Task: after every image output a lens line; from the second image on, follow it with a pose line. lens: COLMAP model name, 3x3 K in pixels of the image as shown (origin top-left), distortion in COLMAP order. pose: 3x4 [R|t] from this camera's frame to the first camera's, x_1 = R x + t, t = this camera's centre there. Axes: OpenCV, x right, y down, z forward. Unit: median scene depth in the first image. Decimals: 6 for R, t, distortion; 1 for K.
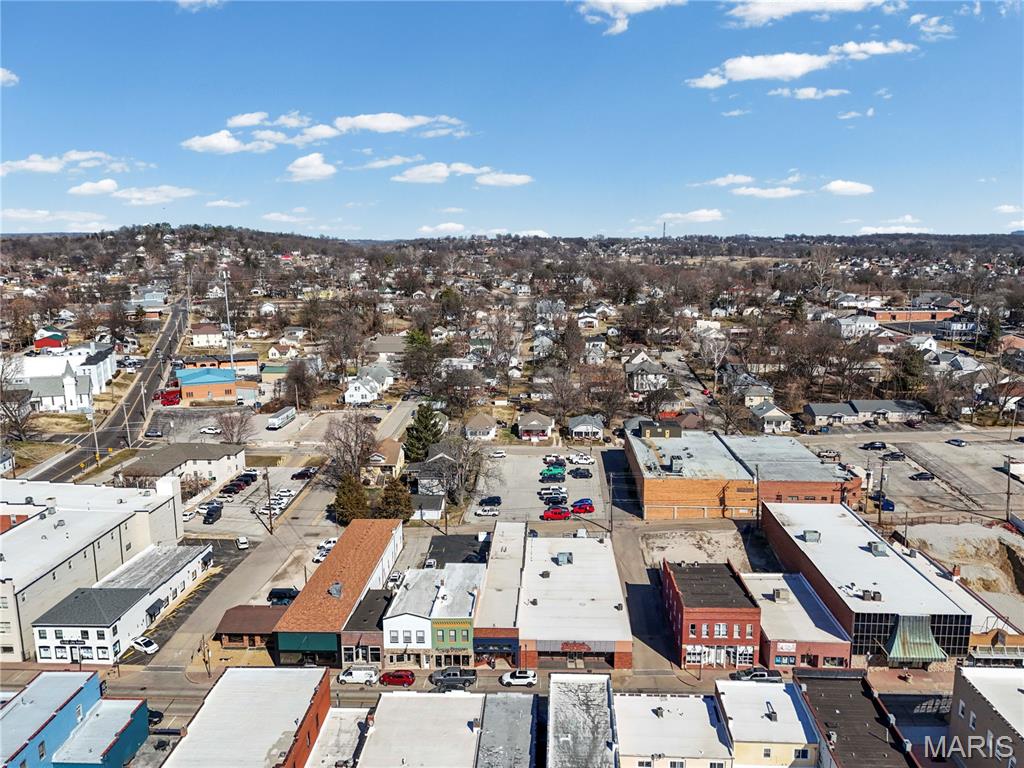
lens RADIAL K [[752.9, 0, 512.0], [0, 752.9, 384.0], [0, 0, 1]] dist [0.077970, -0.070270]
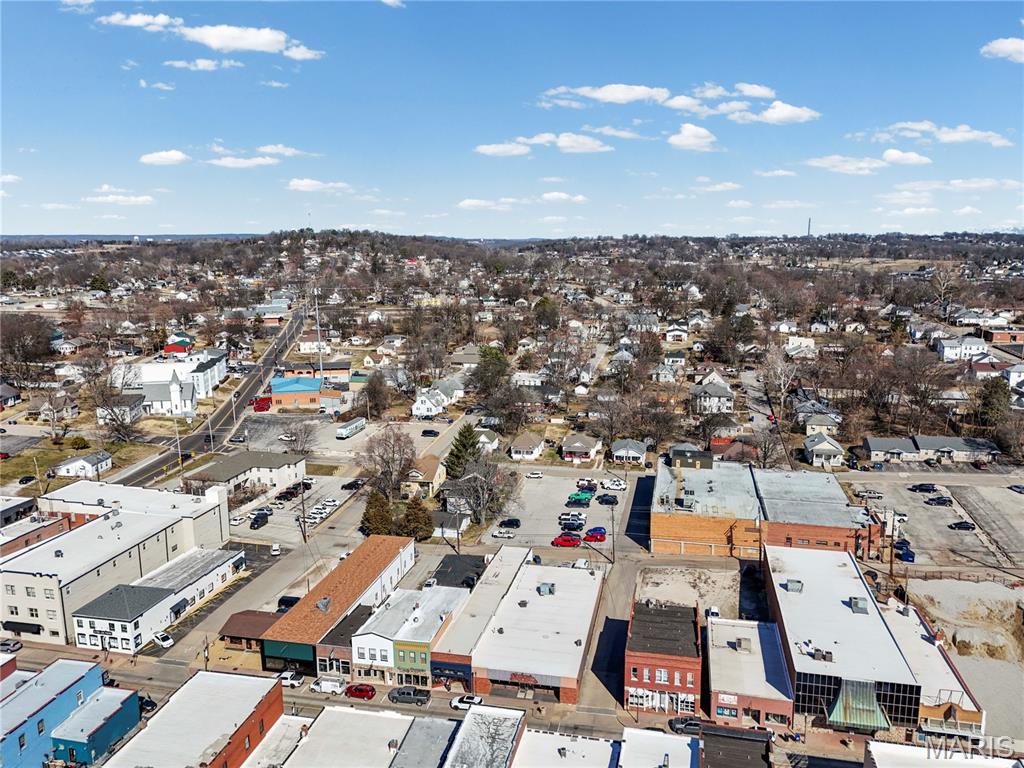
lens RADIAL K [[752.9, 0, 512.0], [0, 752.9, 384.0], [0, 0, 1]] dist [0.077970, -0.070270]
pose [[0.984320, 0.030065, -0.173812, 0.149831], [-0.029517, 0.999548, 0.005740, -0.043203], [0.173906, -0.000519, 0.984762, -0.028054]]
